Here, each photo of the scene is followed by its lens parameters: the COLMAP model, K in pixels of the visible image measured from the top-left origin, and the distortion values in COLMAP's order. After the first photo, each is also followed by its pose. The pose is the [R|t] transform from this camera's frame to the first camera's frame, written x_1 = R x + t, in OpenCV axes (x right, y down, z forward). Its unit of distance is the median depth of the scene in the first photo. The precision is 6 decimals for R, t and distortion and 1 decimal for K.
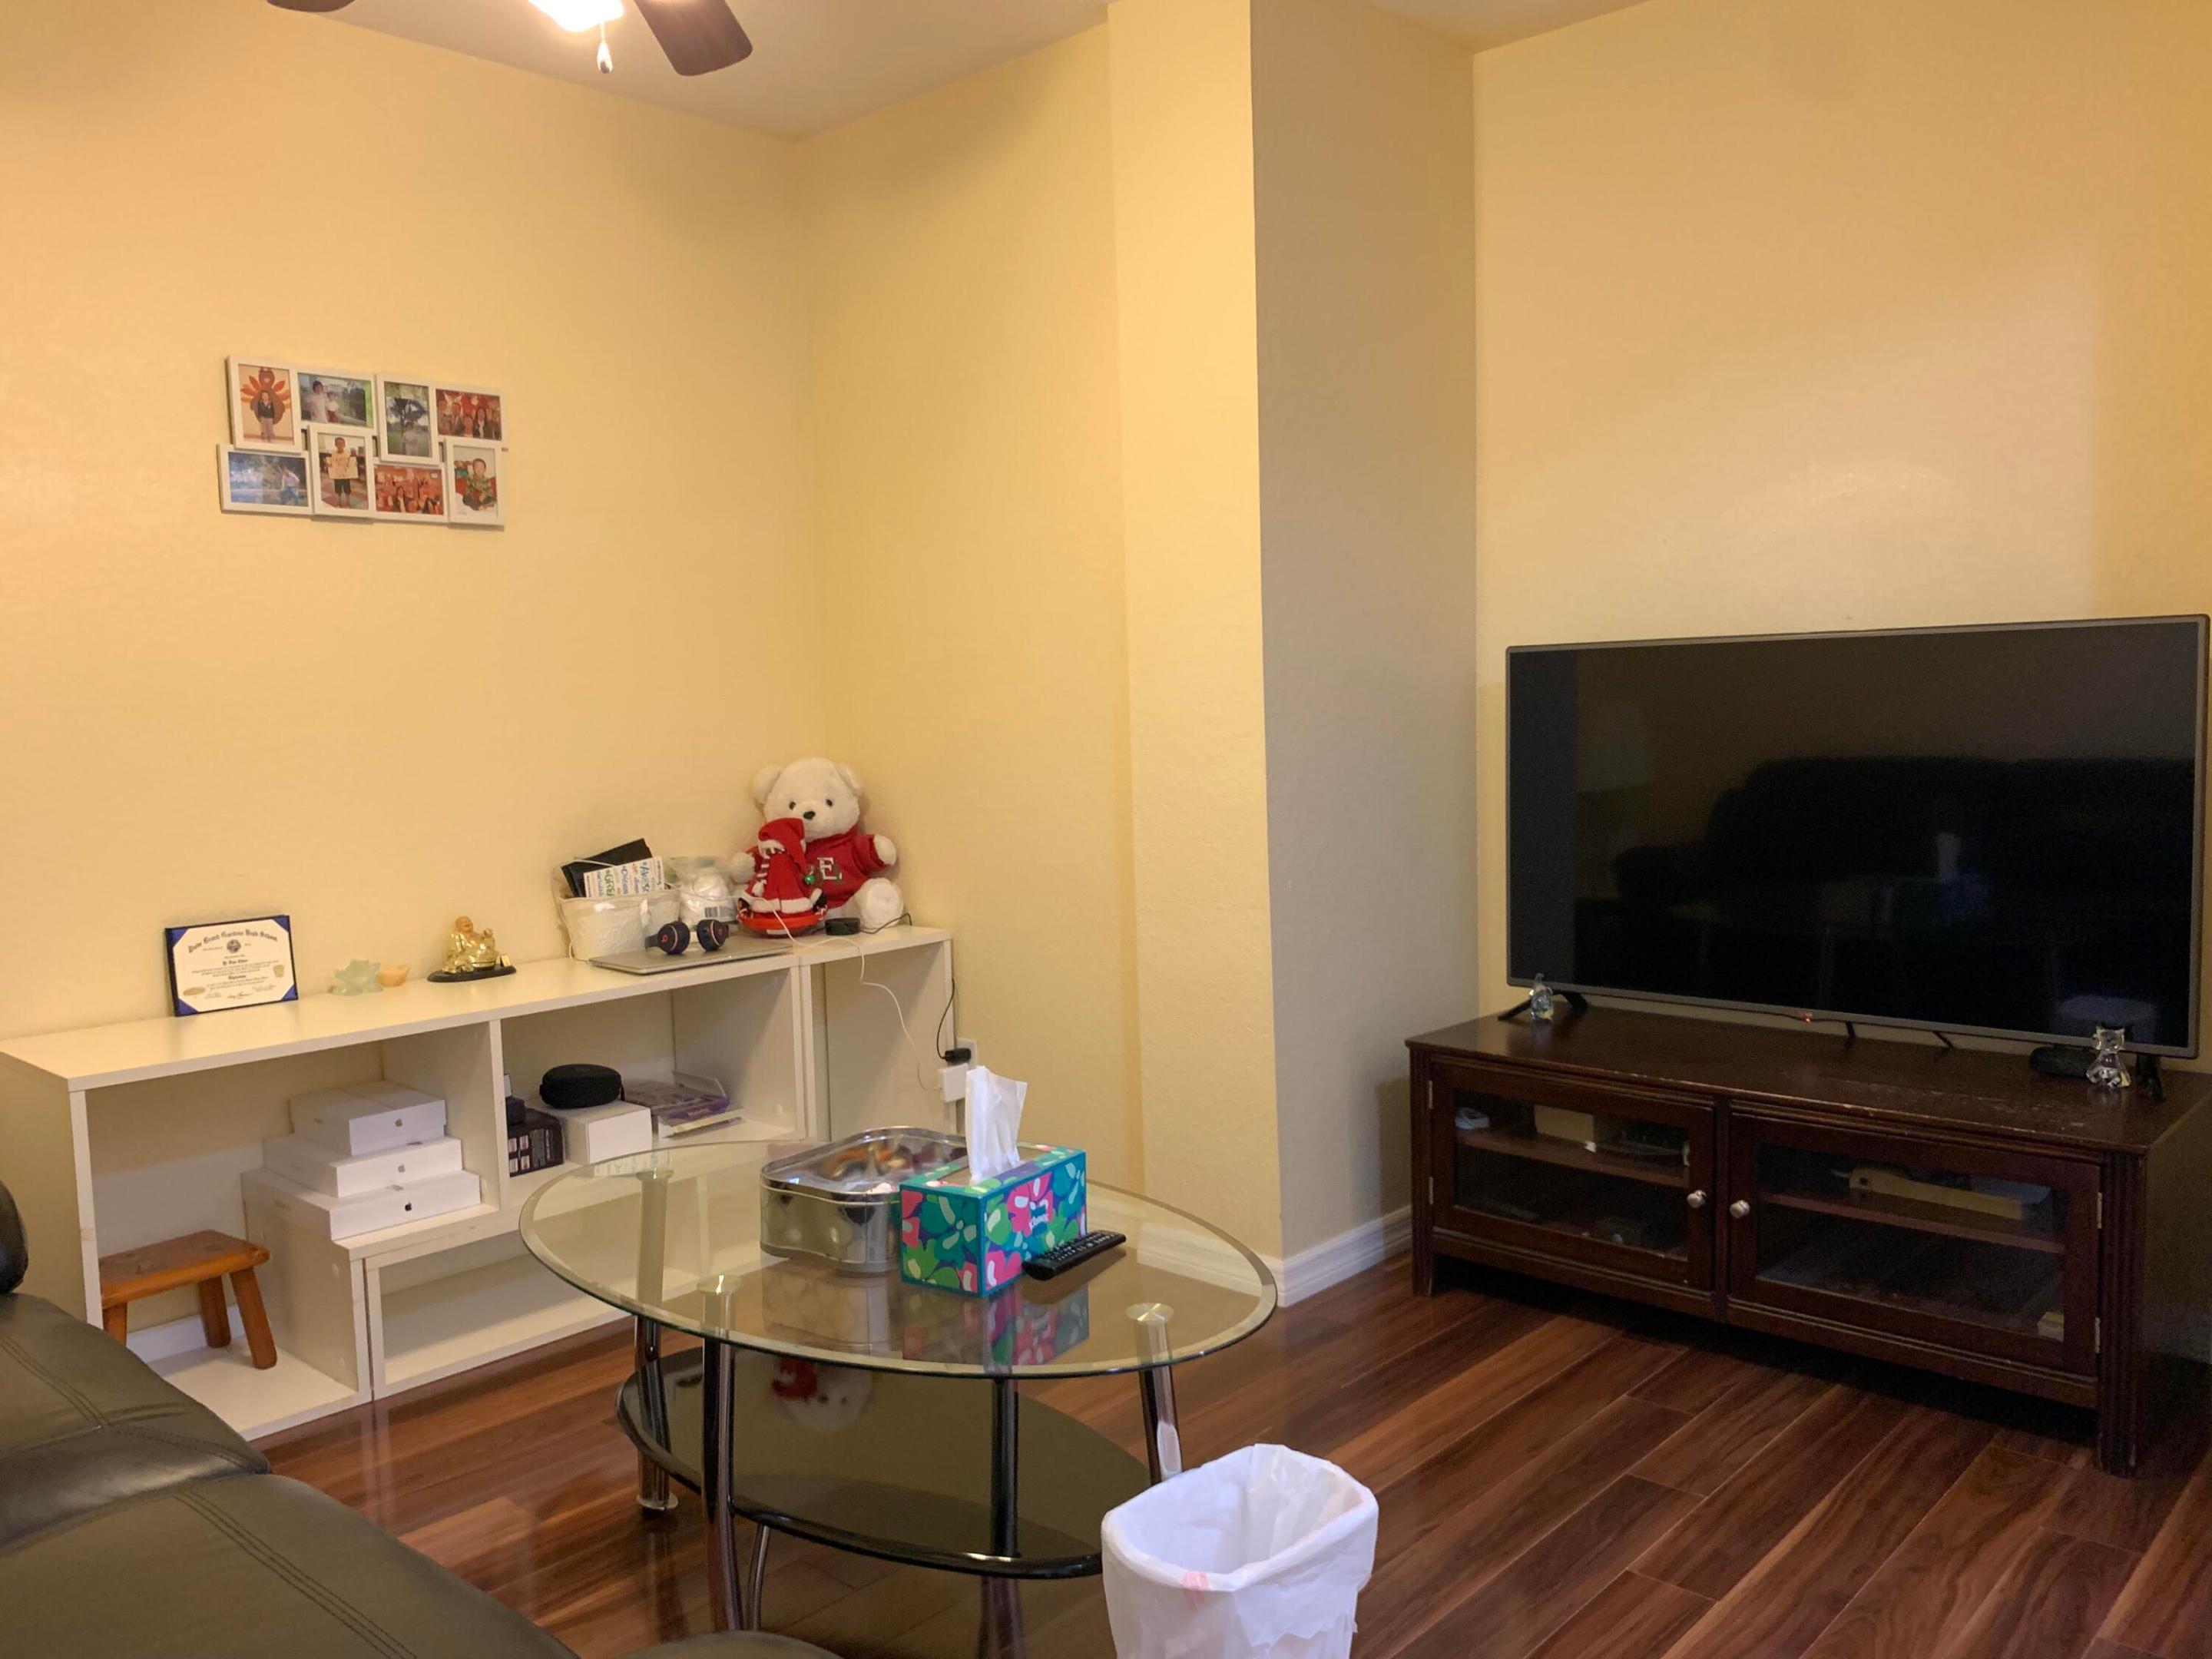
lens RADIAL K [[1691.5, 0, 1085.5], [0, 1691.5, 828.5], [0, 0, 1]] dist [0.002085, -0.000018]
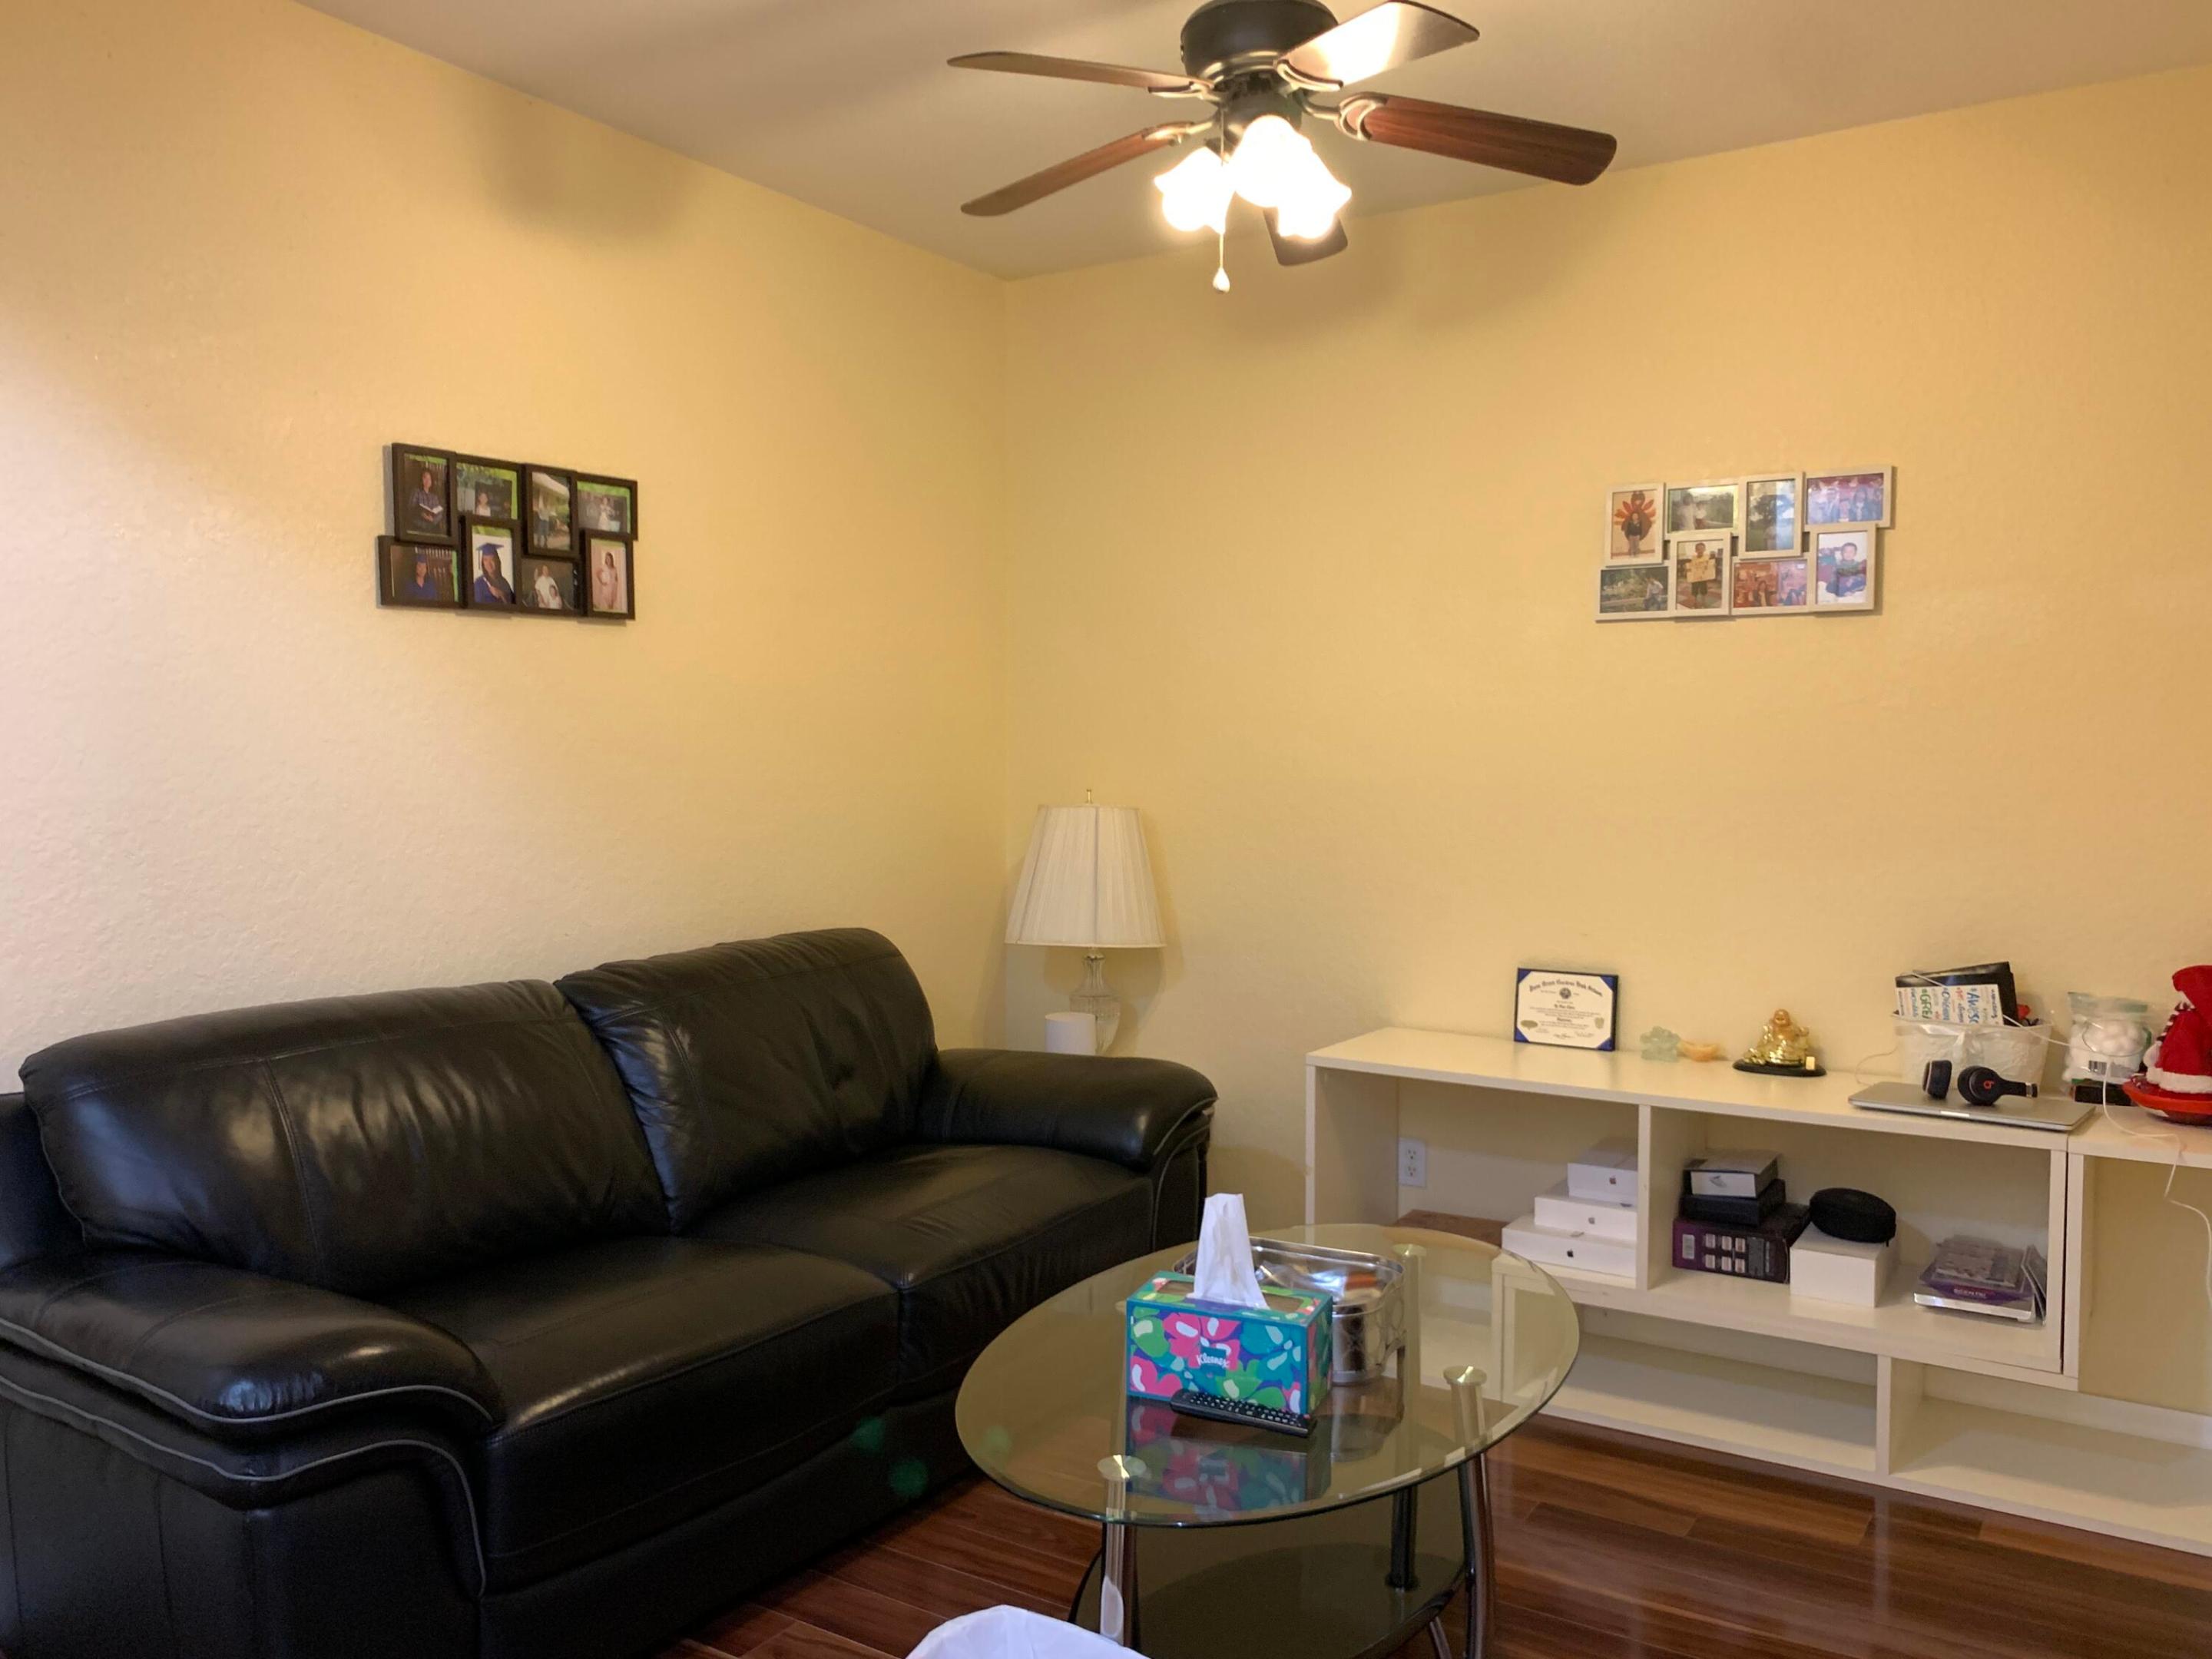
lens RADIAL K [[1691.5, 0, 1086.1], [0, 1691.5, 828.6], [0, 0, 1]] dist [0.002085, -0.000018]
pose [[0.169973, 0.073709, -0.982688, 0.562787], [-0.088381, 0.994320, 0.059295, -0.081155], [0.981477, 0.076773, 0.175523, 0.448187]]
